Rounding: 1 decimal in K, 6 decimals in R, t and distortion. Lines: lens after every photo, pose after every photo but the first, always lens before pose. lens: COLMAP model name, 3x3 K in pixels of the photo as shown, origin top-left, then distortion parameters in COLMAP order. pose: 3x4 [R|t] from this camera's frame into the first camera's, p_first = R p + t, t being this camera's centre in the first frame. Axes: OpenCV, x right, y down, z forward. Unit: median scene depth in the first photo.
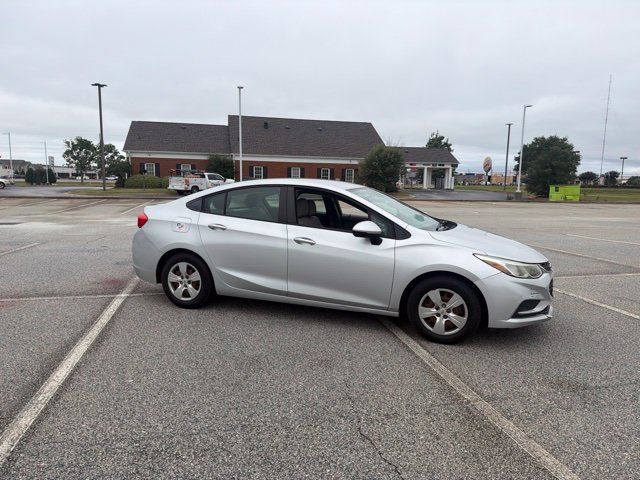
lens RADIAL K [[448.9, 0, 322.6], [0, 448.9, 245.8], [0, 0, 1]] dist [0.047285, -0.059403]
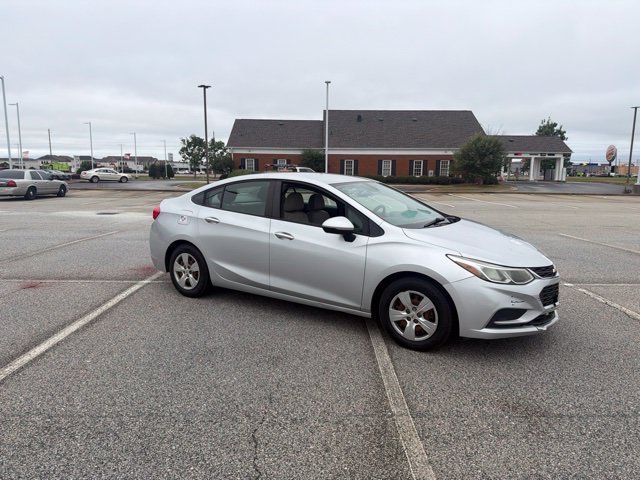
lens RADIAL K [[448.9, 0, 320.1], [0, 448.9, 240.4], [0, 0, 1]] dist [0.047285, -0.059403]
pose [[0.974290, 0.026075, -0.223783, 0.252758], [-0.025179, 0.999659, 0.006858, -0.009094], [0.223886, -0.001047, 0.974615, 0.048225]]
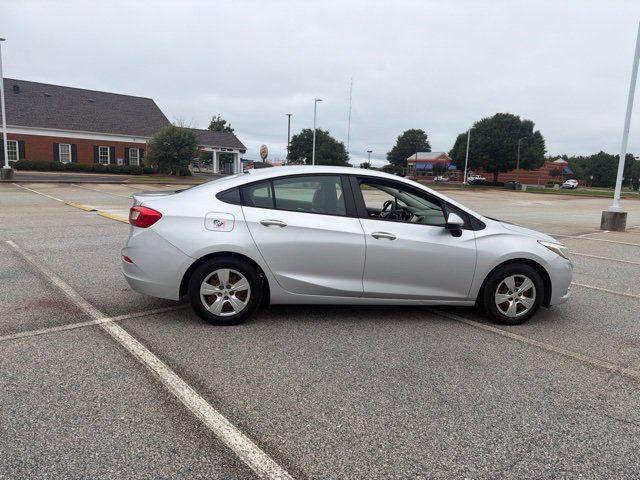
lens RADIAL K [[448.9, 0, 324.4], [0, 448.9, 248.5], [0, 0, 1]] dist [0.047285, -0.059403]
pose [[0.877285, -0.057836, 0.476473, -0.576737], [0.038845, 0.998012, 0.049621, -0.034544], [-0.478396, -0.025024, 0.877788, 0.239358]]
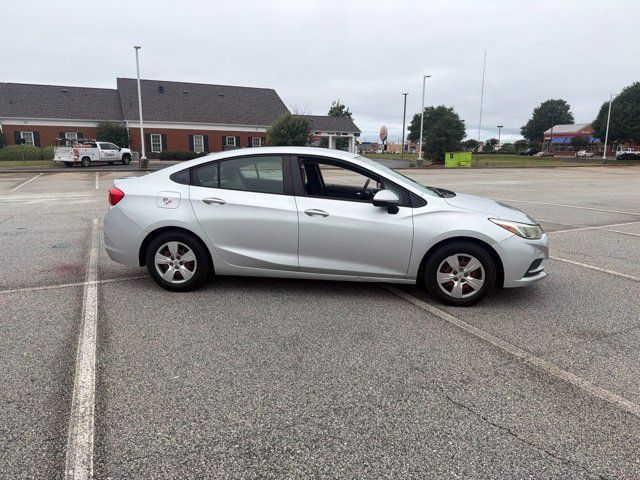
lens RADIAL K [[448.9, 0, 323.2], [0, 448.9, 241.7], [0, 0, 1]] dist [0.047285, -0.059403]
pose [[0.975235, -0.052927, 0.214745, -0.229407], [0.040433, 0.997247, 0.062166, -0.008000], [-0.217444, -0.051943, 0.974690, 0.059807]]
